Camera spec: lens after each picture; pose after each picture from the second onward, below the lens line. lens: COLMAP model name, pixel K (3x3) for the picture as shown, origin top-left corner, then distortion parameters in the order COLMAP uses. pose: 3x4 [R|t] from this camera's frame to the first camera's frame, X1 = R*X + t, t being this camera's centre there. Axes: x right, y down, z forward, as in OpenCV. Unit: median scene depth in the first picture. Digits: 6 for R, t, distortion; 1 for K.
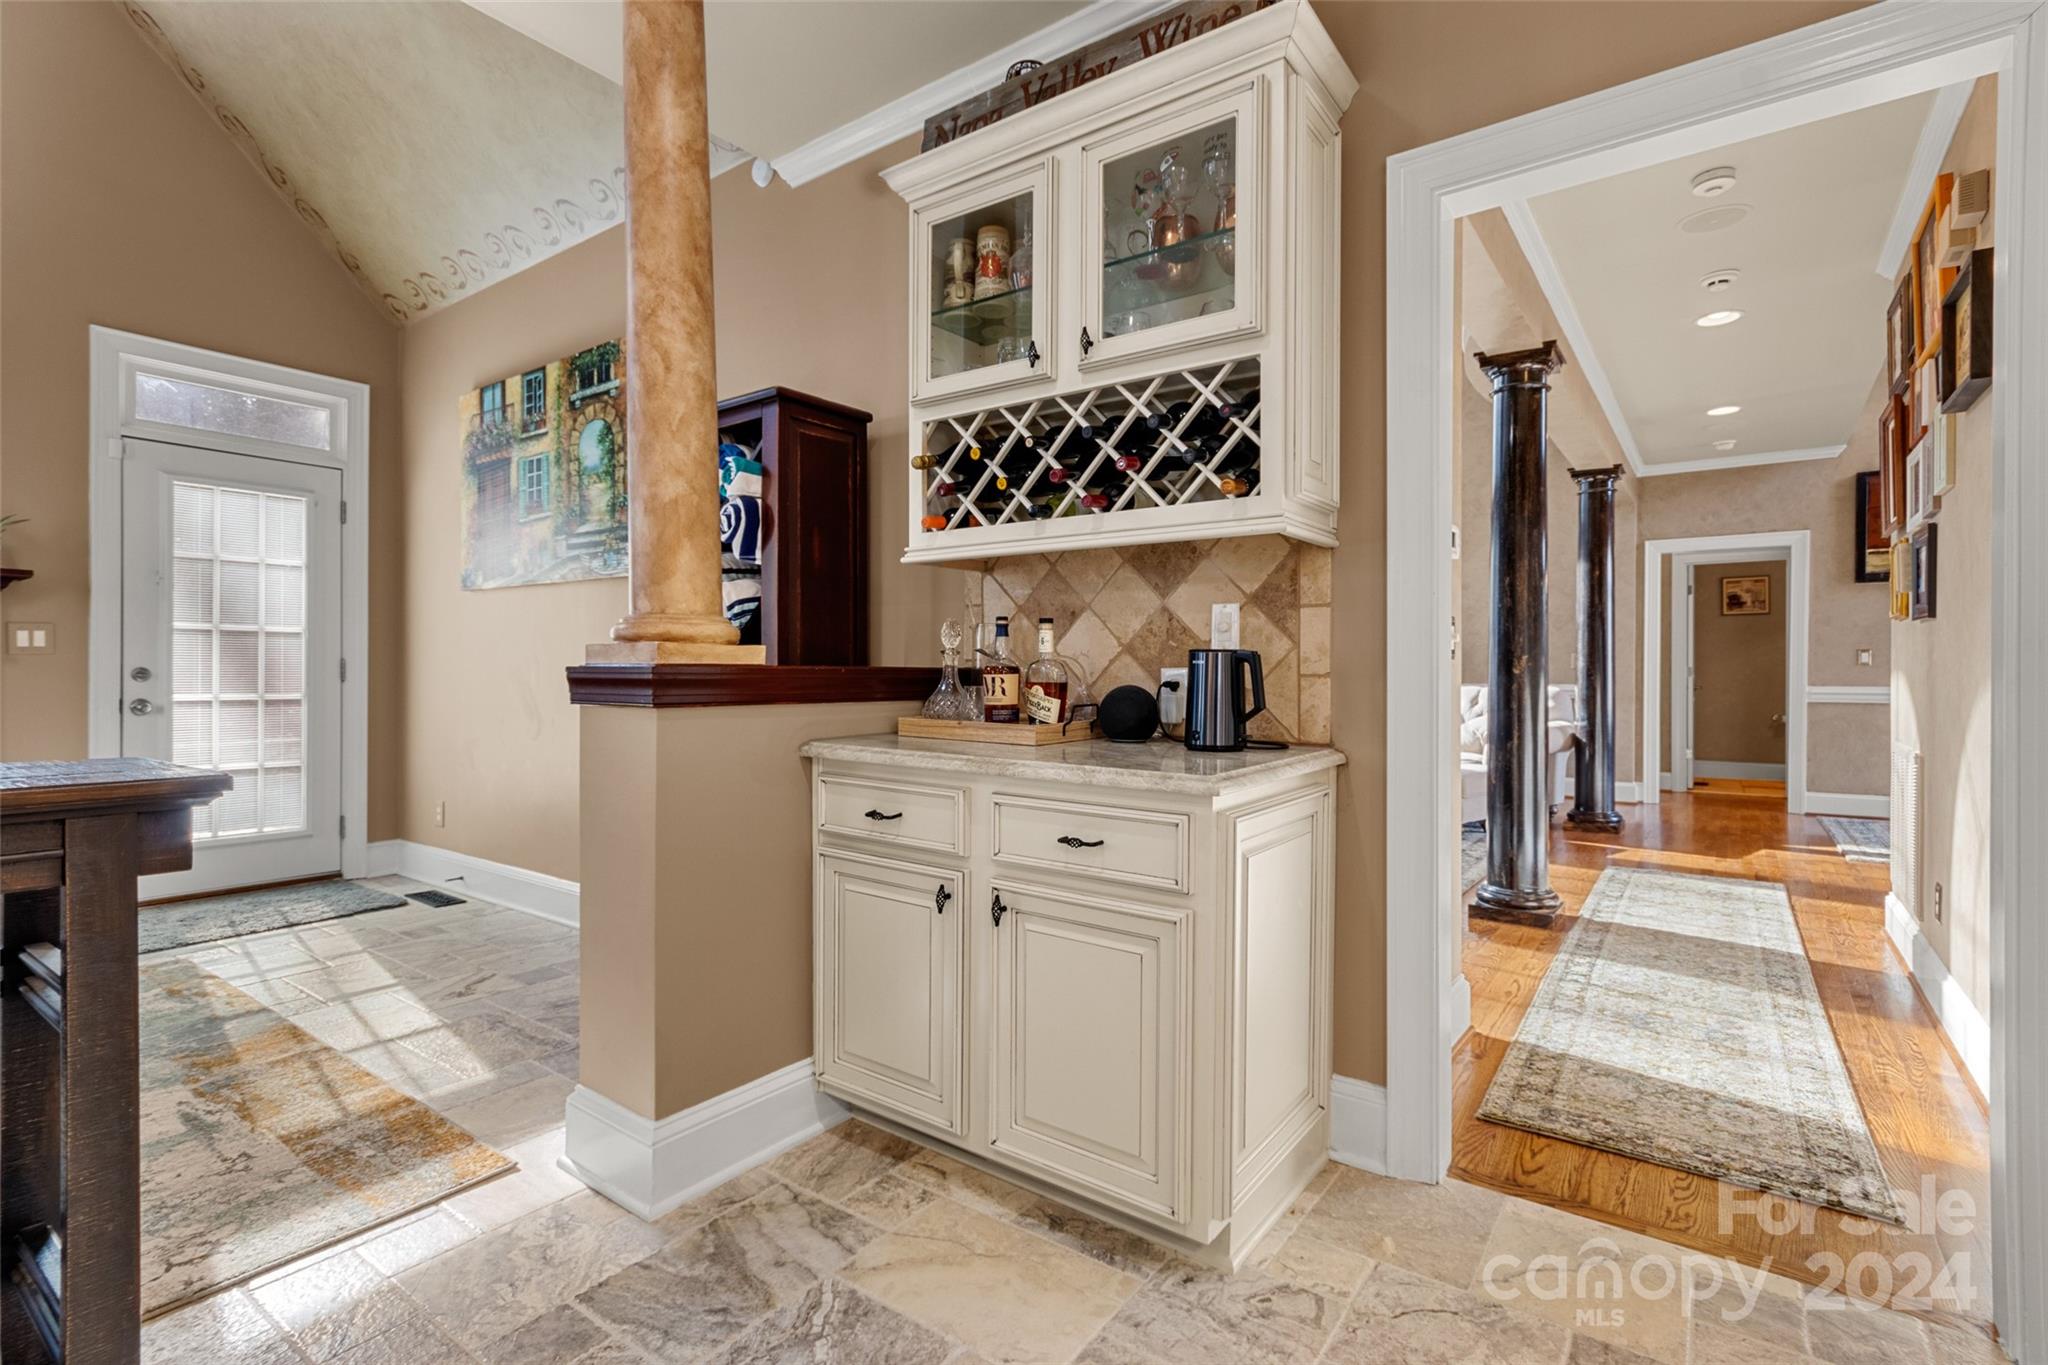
lens RADIAL K [[964.9, 0, 1029.3], [0, 964.9, 674.5], [0, 0, 1]] dist [0.009575, -0.000044]
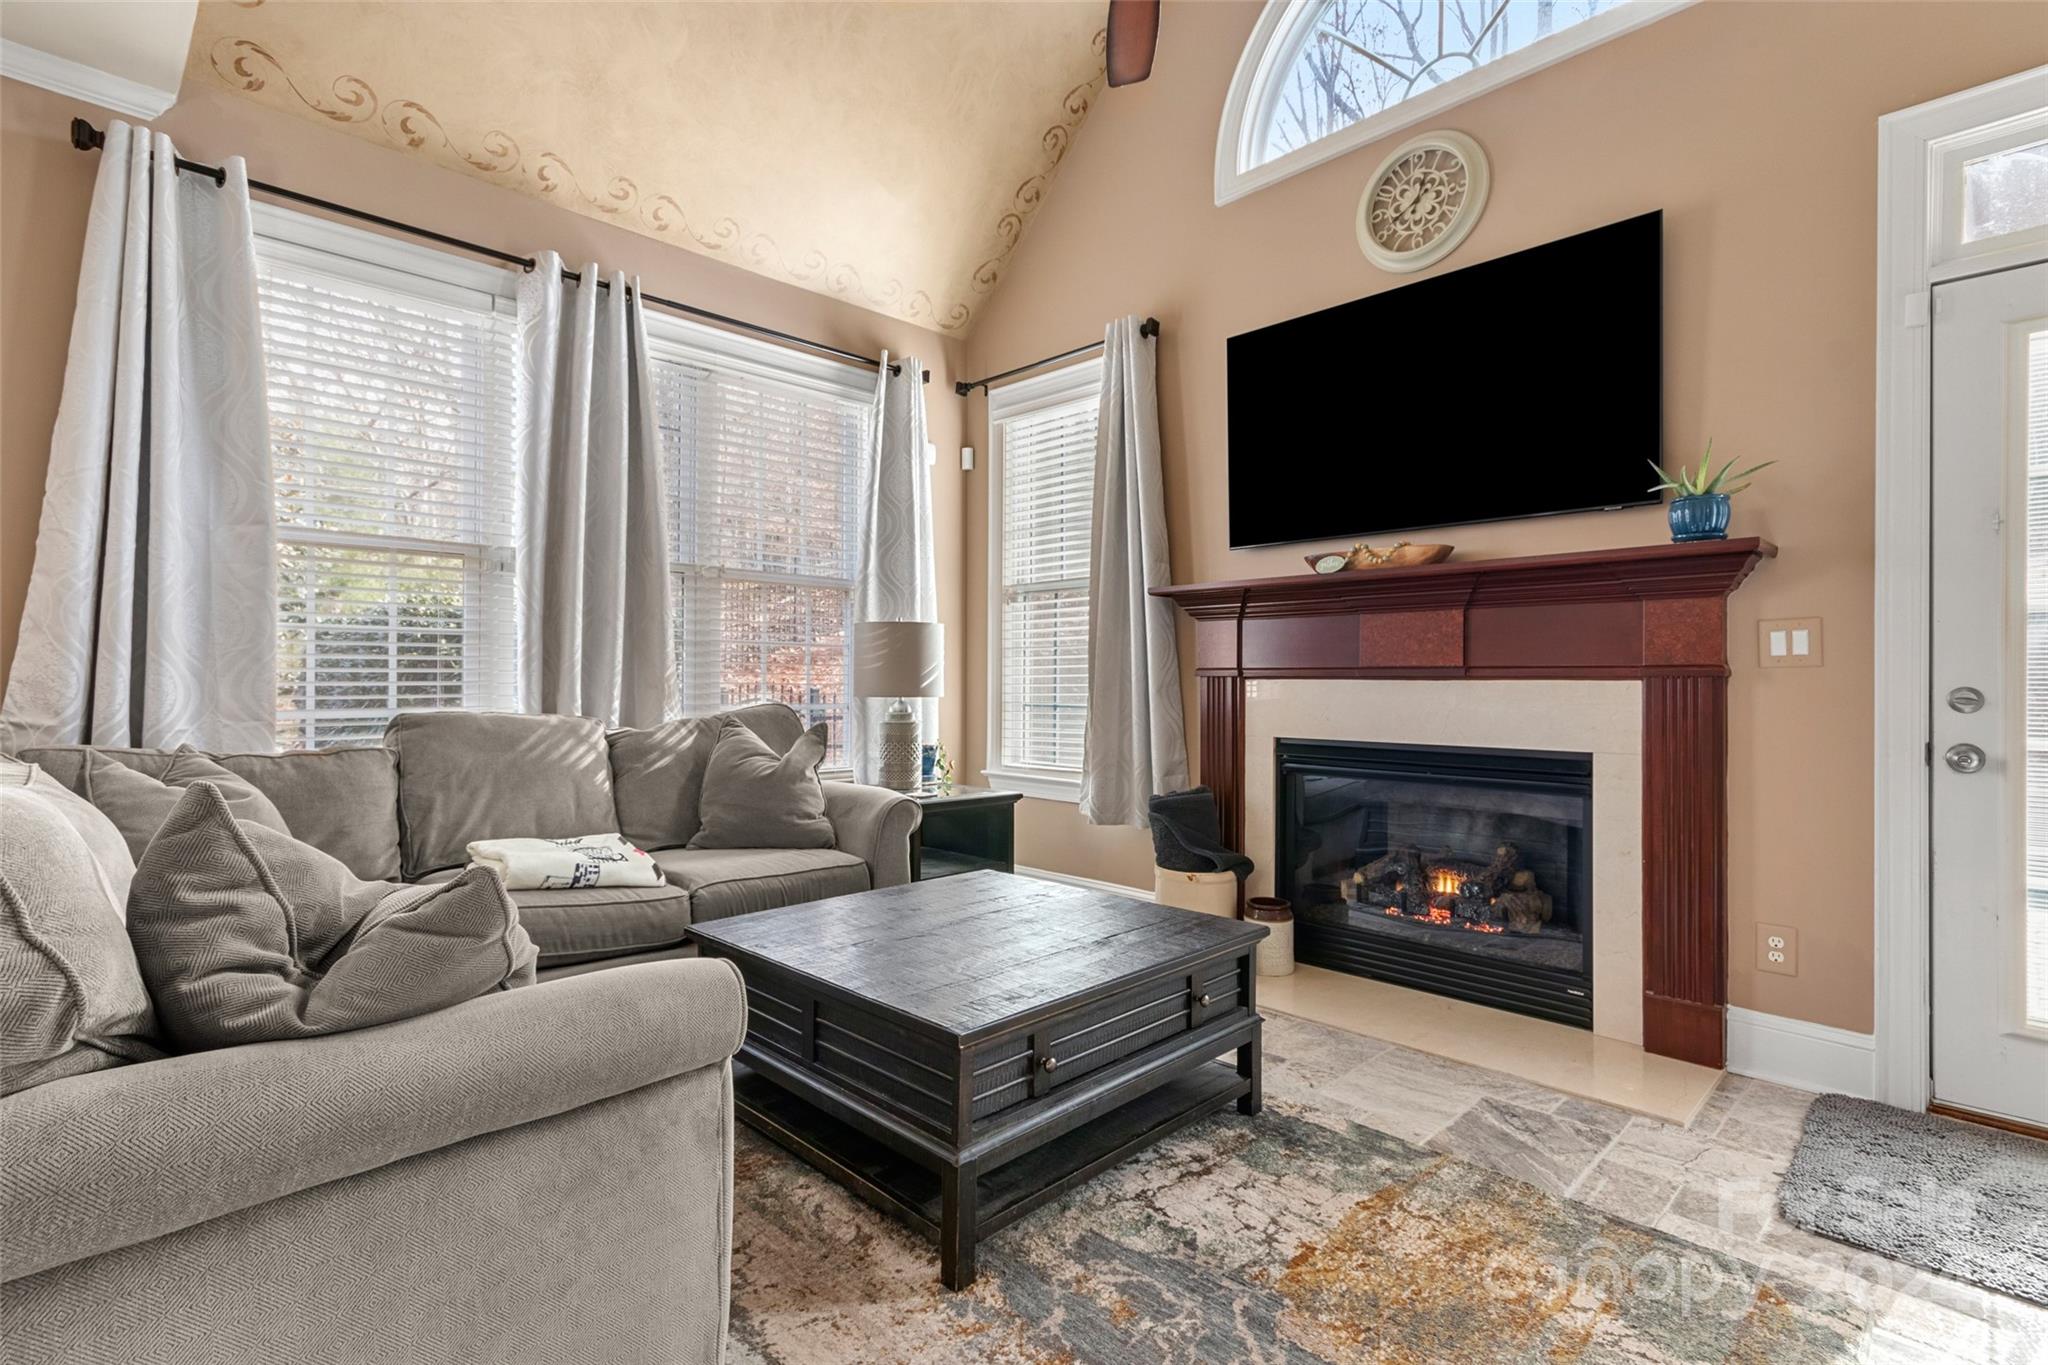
lens RADIAL K [[964.9, 0, 1018.6], [0, 964.9, 672.9], [0, 0, 1]] dist [0.009575, -0.000044]
pose [[-0.155723, -0.017006, -0.987654, -0.475900], [-0.007056, 0.999845, -0.016104, -0.004649], [0.987776, 0.004462, -0.155819, 0.928690]]
